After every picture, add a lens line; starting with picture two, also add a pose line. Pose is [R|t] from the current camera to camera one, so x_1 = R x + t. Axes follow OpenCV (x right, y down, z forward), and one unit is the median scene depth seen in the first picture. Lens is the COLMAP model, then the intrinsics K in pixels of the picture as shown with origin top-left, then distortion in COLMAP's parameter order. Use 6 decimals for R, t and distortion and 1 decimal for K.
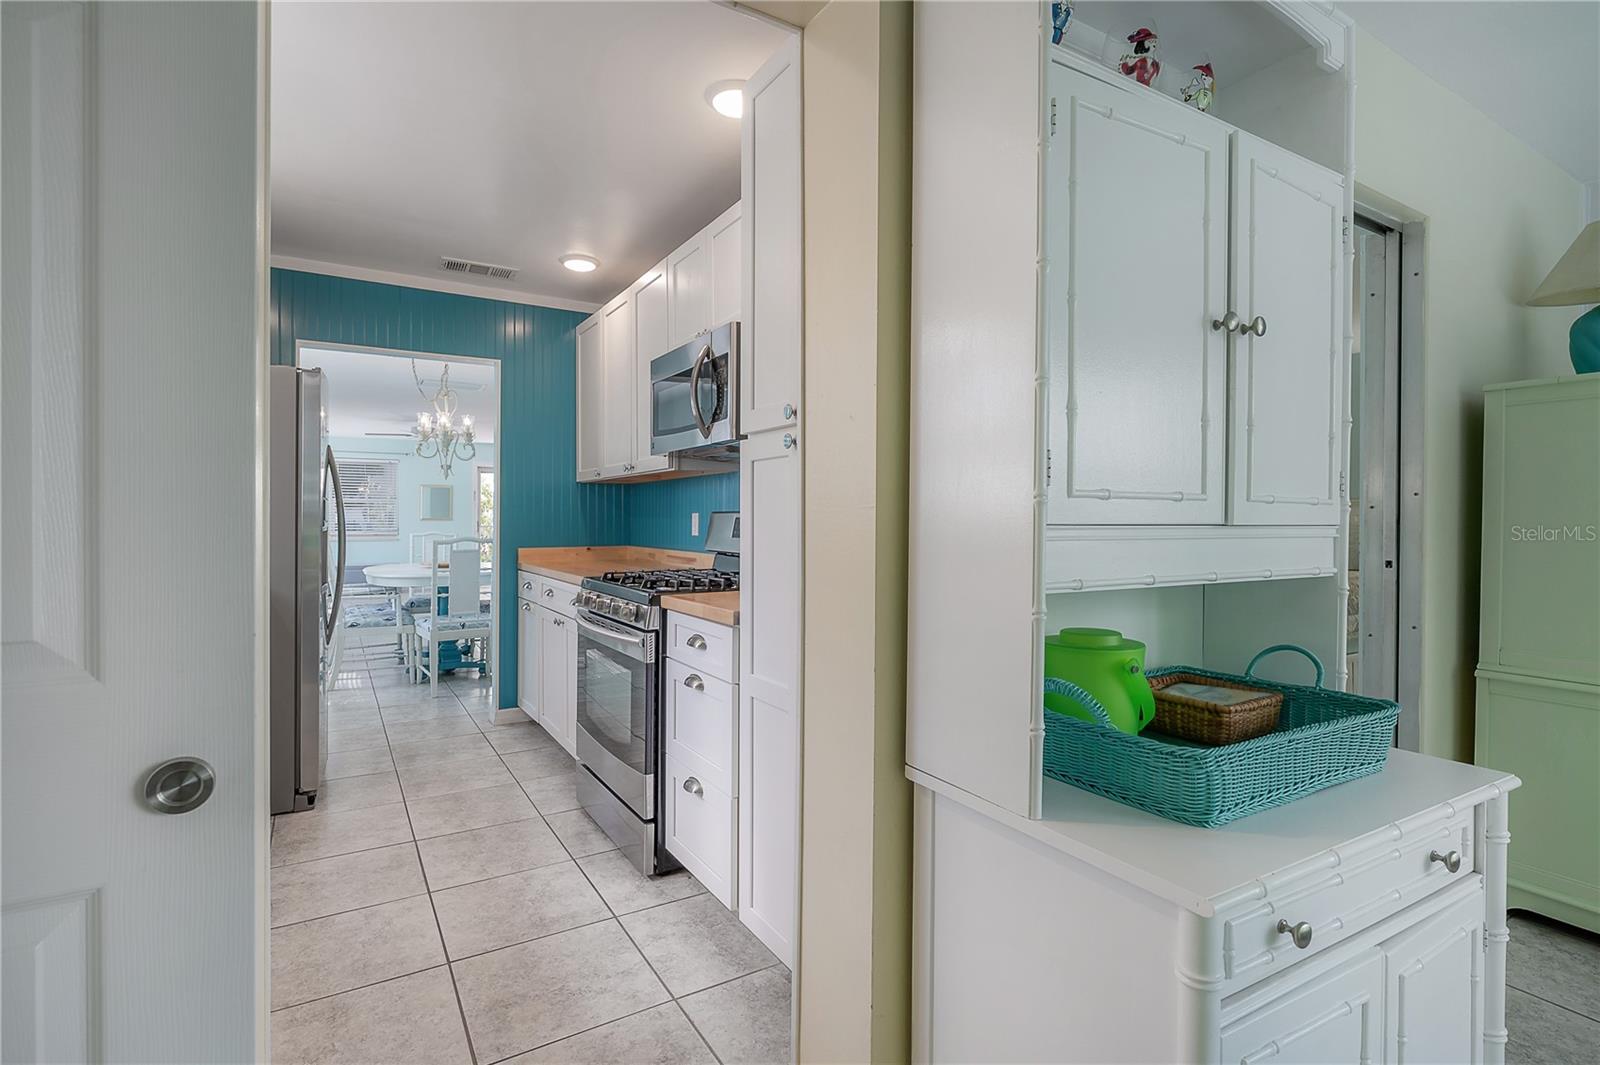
lens RADIAL K [[775.2, 0, 798.7], [0, 775.2, 523.4], [0, 0, 1]] dist [0.039880, 0.000254]
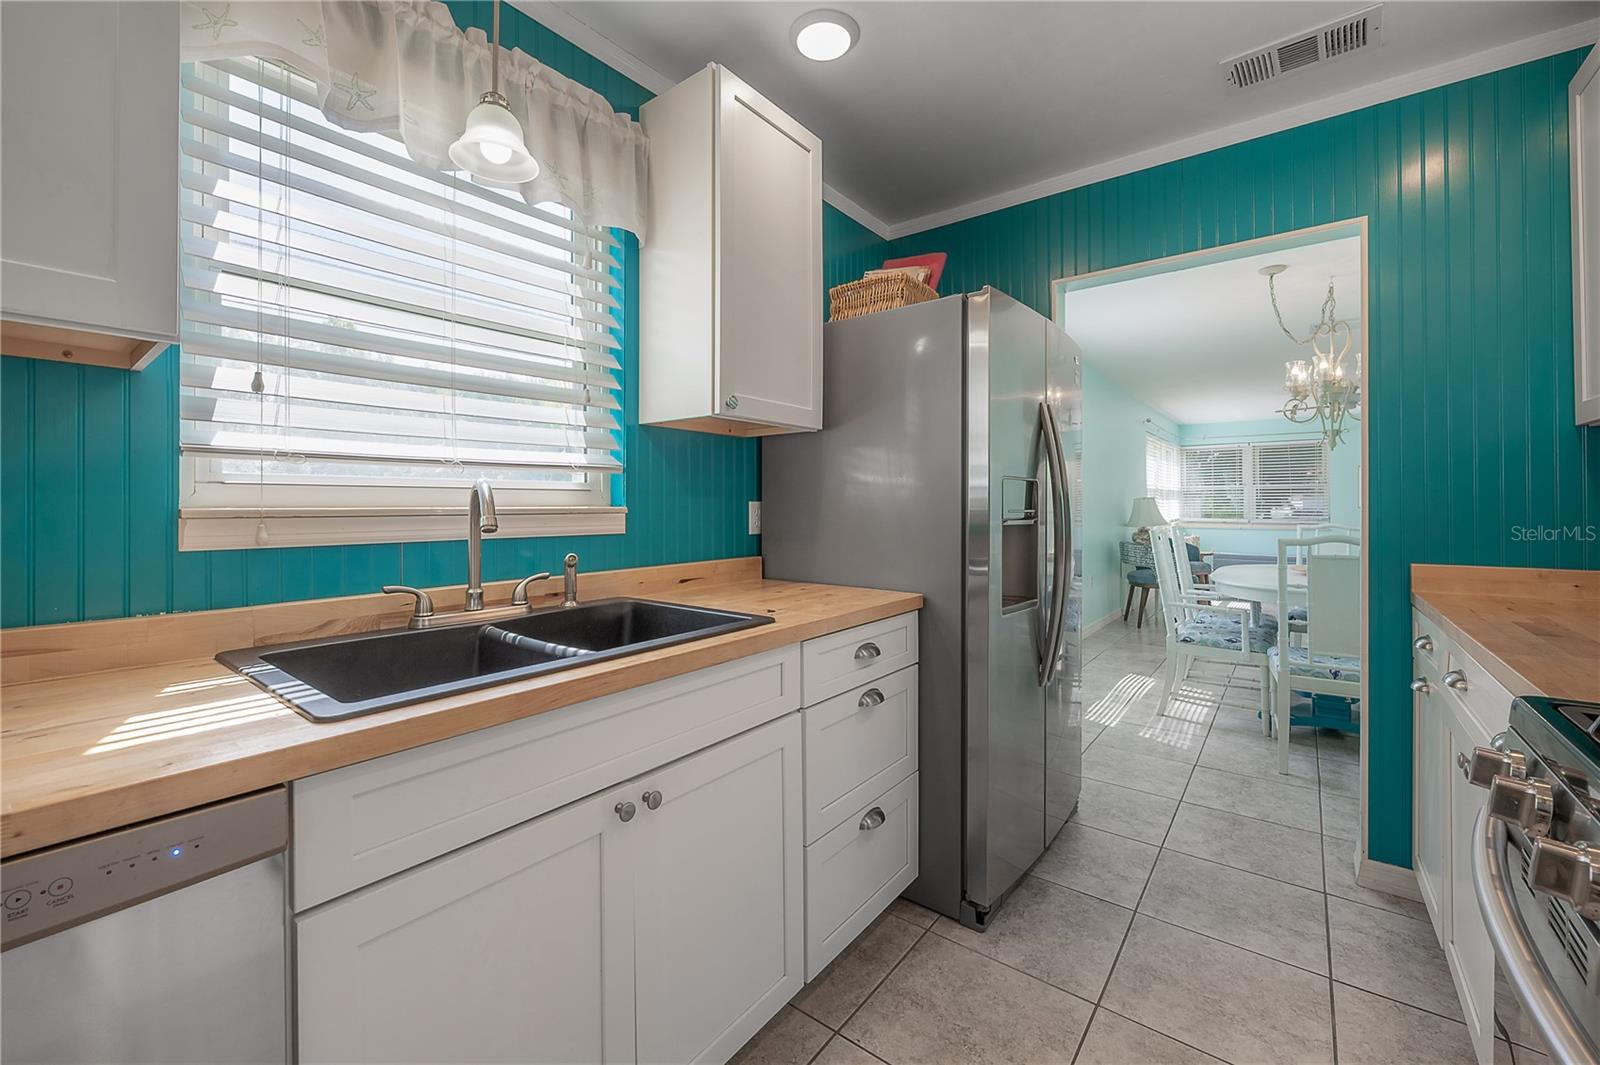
lens RADIAL K [[643.2, 0, 799.7], [0, 643.2, 500.8], [0, 0, 1]] dist [-0.003549, 0.000810]
pose [[0.337285, -0.016560, -0.941257, -0.092713], [0.009939, 0.999852, -0.014030, -0.009334], [0.941350, -0.004623, 0.337399, 0.475960]]
